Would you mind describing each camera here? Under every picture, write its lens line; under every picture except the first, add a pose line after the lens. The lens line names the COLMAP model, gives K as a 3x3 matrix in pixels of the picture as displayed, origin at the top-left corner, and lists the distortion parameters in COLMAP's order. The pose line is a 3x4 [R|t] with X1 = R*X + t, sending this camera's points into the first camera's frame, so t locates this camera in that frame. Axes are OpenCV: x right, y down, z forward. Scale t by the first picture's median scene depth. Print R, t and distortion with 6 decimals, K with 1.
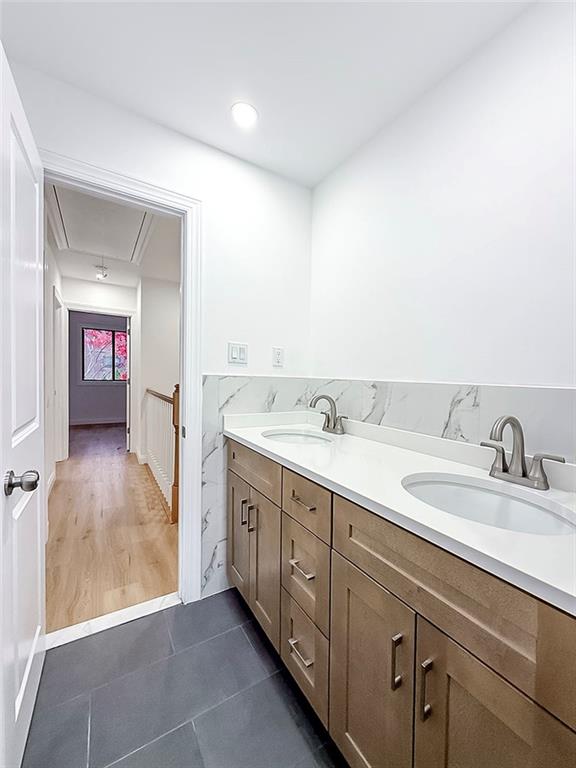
lens RADIAL K [[342.9, 0, 280.3], [0, 342.9, 384.3], [0, 0, 1]] dist [-0.003055, -0.000616]
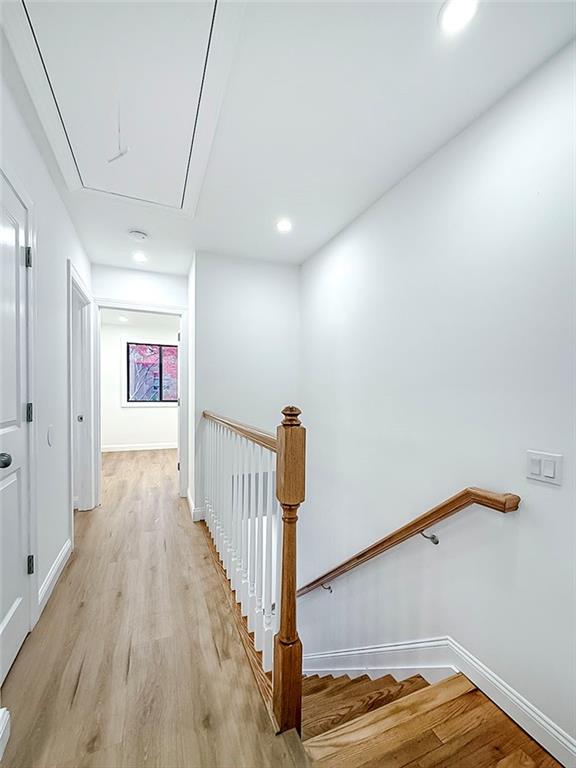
lens RADIAL K [[342.9, 0, 295.6], [0, 342.9, 389.3], [0, 0, 1]] dist [-0.003055, -0.000616]
pose [[0.996263, -0.019106, -0.084228, -0.177698], [0.015943, 0.999148, -0.038071, -0.004512], [0.084884, 0.036586, 0.995719, 0.398934]]
